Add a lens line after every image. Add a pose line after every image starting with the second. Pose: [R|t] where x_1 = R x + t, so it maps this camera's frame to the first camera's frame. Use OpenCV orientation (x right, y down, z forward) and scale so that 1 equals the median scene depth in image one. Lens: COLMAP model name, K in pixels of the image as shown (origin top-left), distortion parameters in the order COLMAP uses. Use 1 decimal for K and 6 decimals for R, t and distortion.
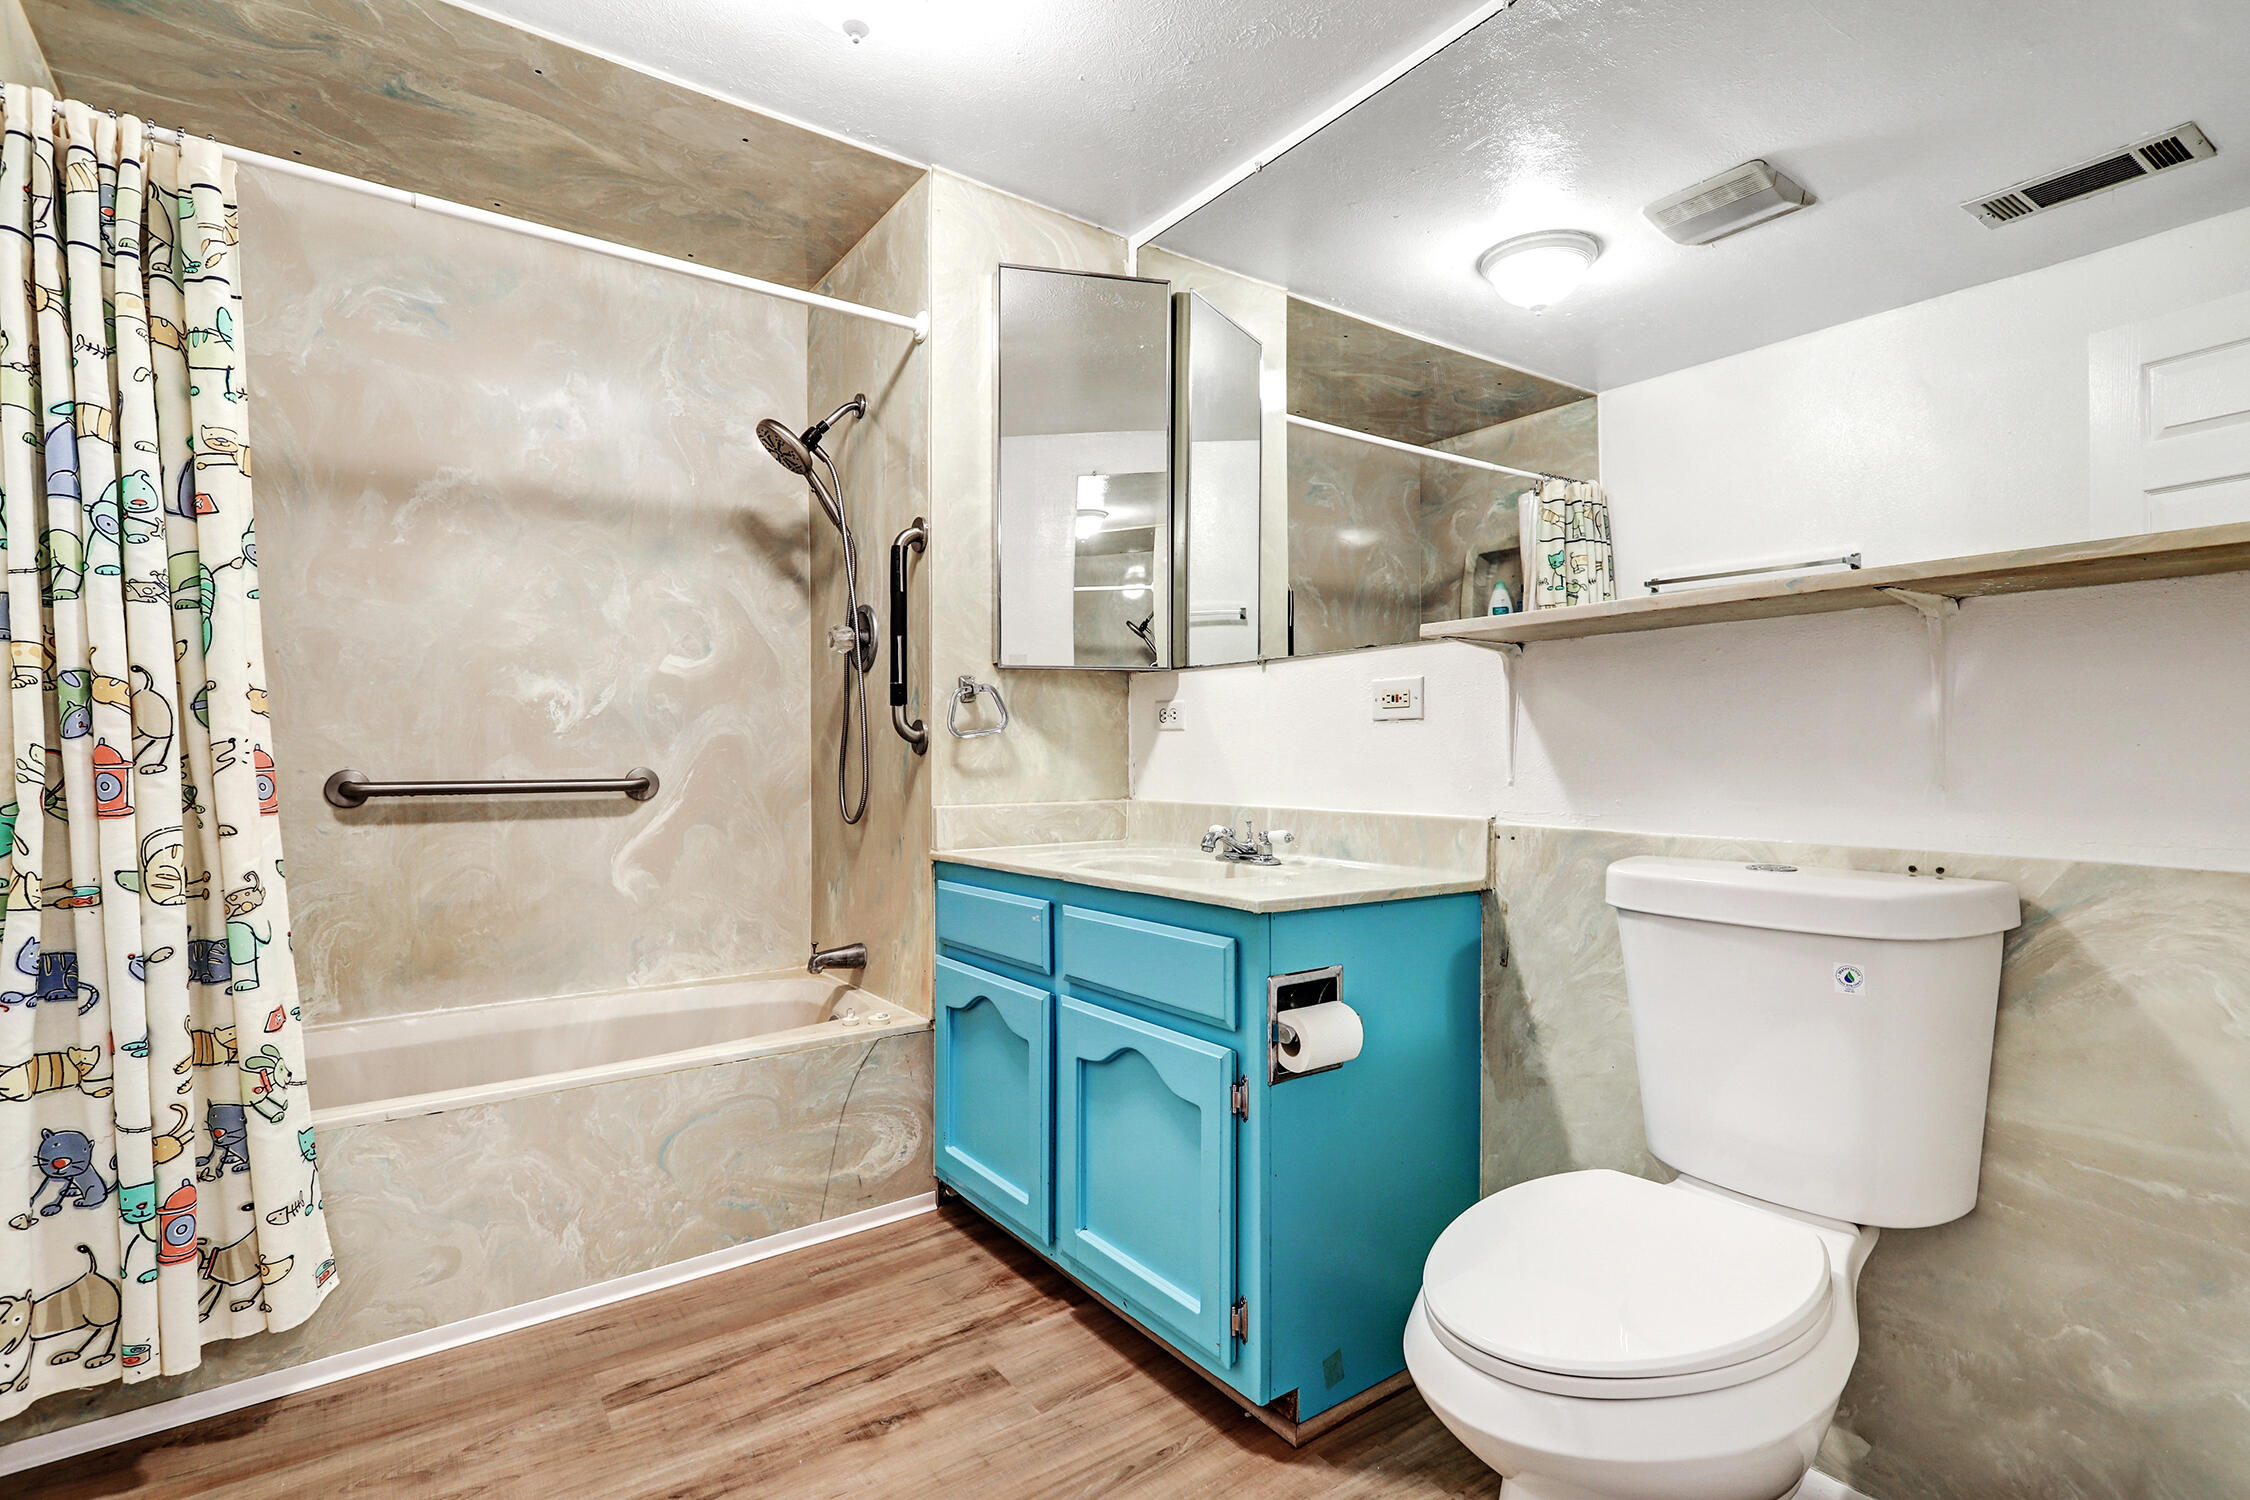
lens RADIAL K [[1059.8, 0, 1122.4], [0, 1059.8, 752.7], [0, 0, 1]] dist [0.002365, 0.001263]
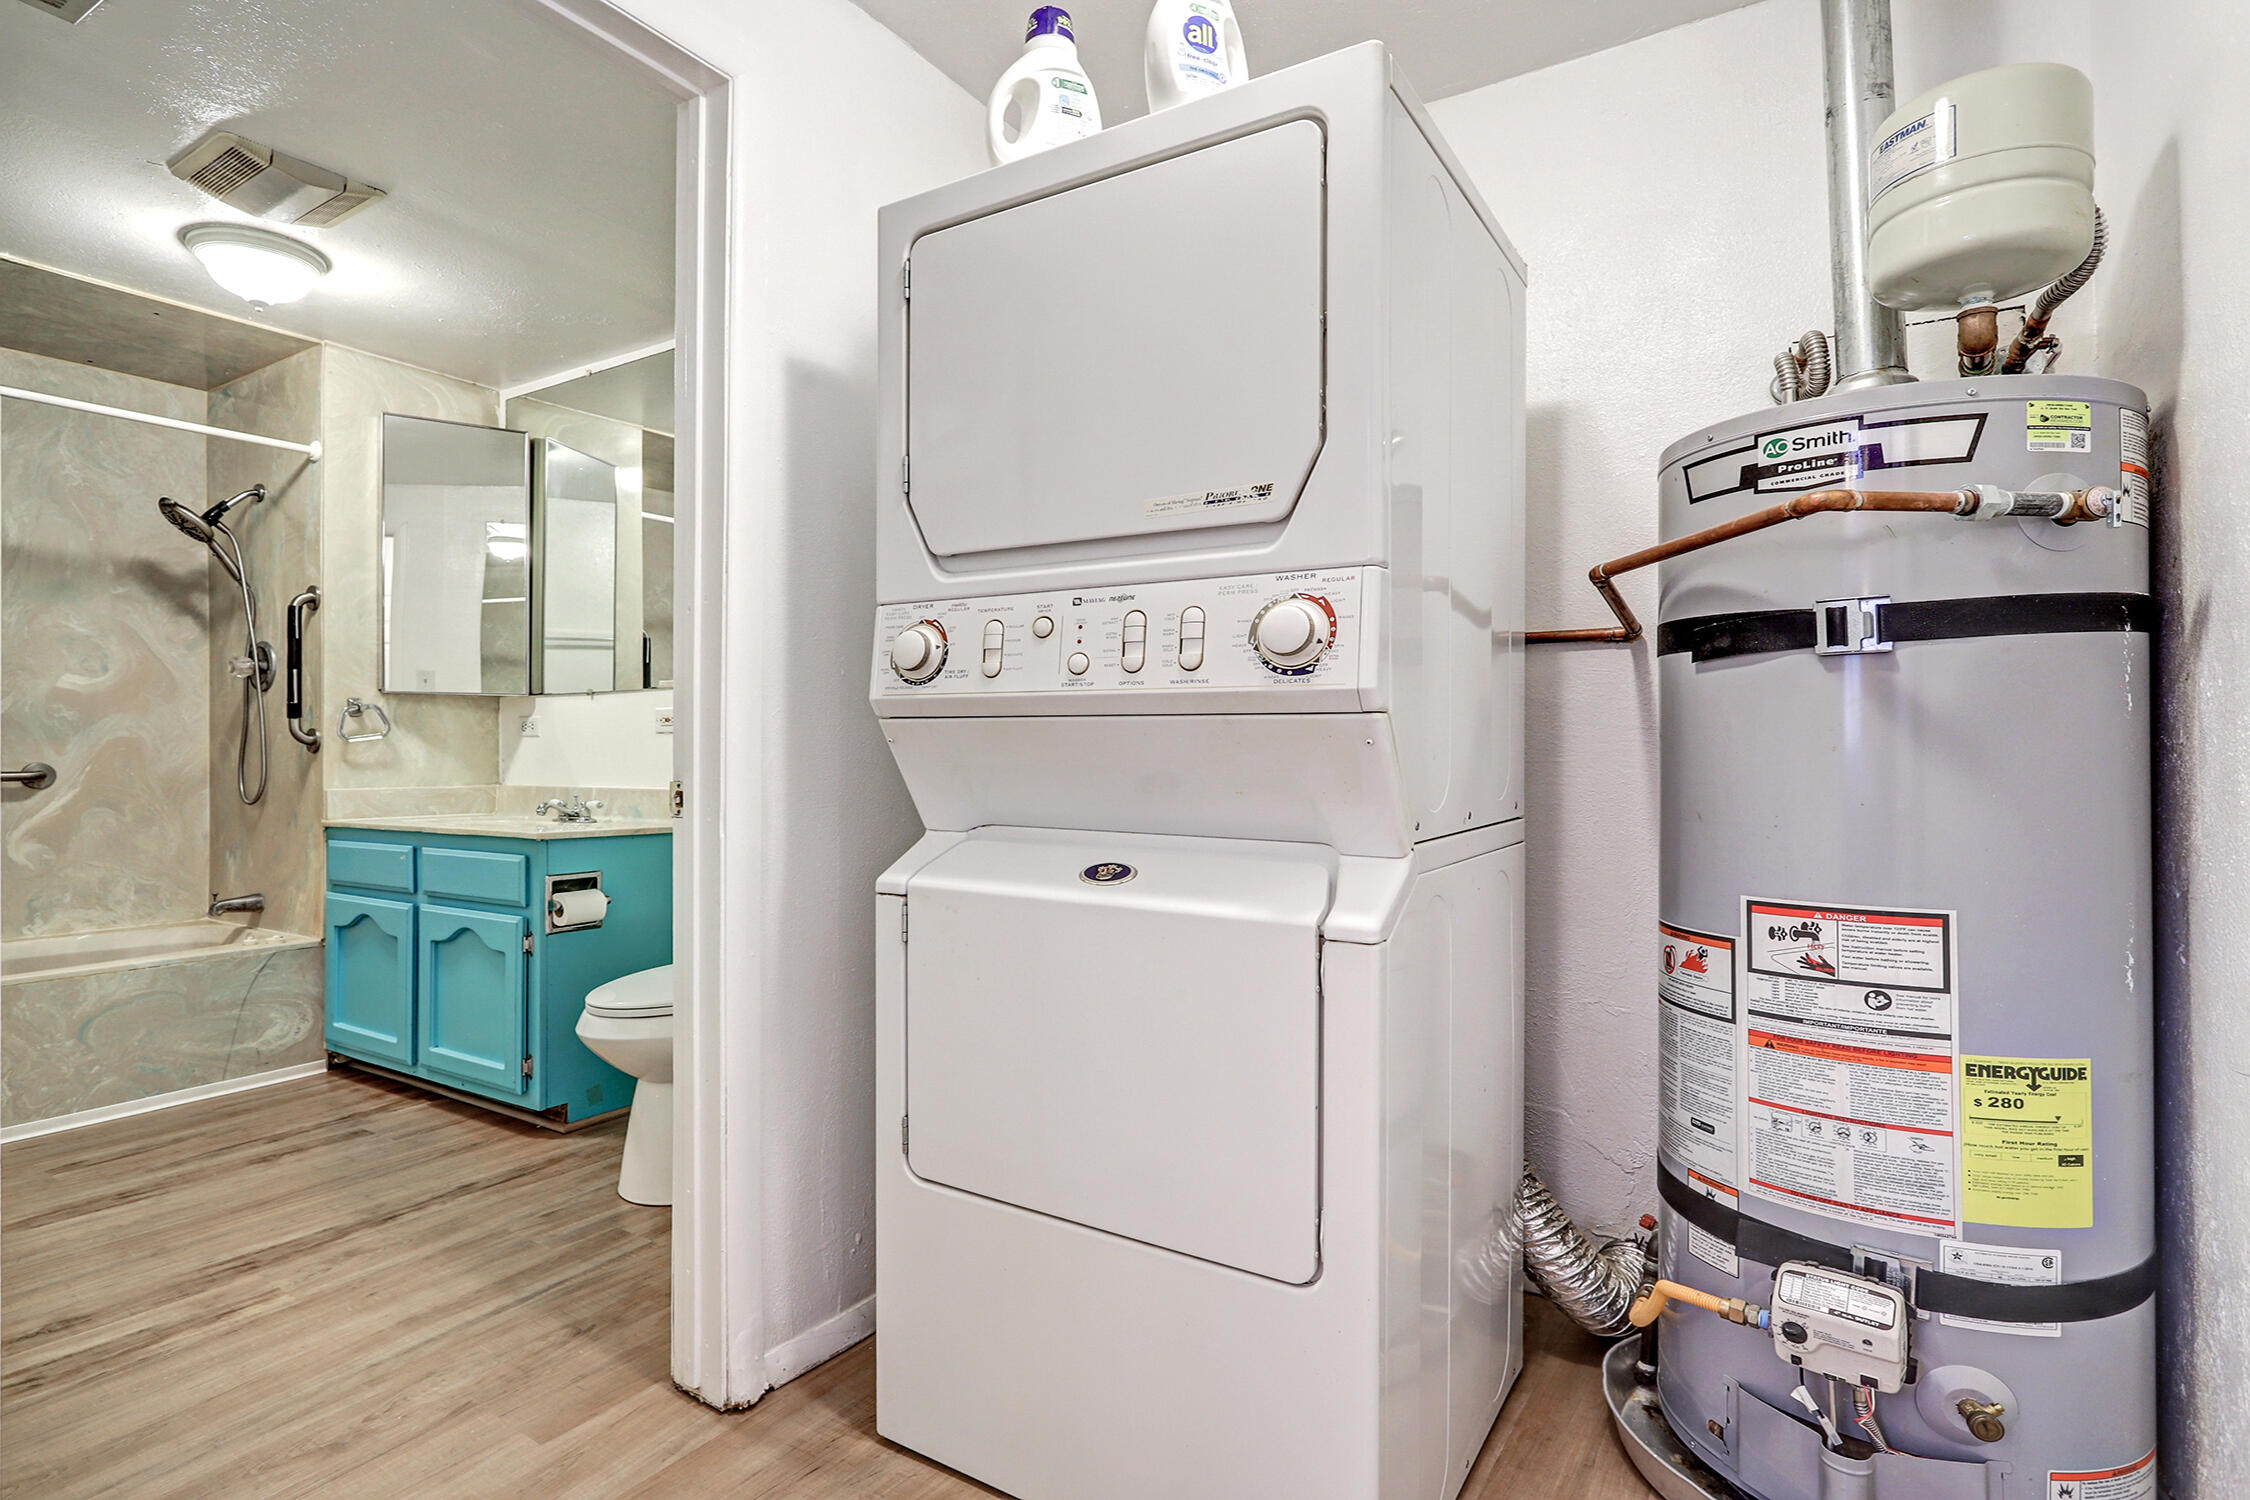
lens RADIAL K [[1059.8, 0, 1150.1], [0, 1059.8, 752.8], [0, 0, 1]] dist [0.002365, 0.001263]
pose [[0.896075, 0.002469, 0.443895, 0.178144], [-0.003031, 0.999995, 0.000556, -0.002610], [-0.443892, -0.001844, 0.896079, -0.754430]]
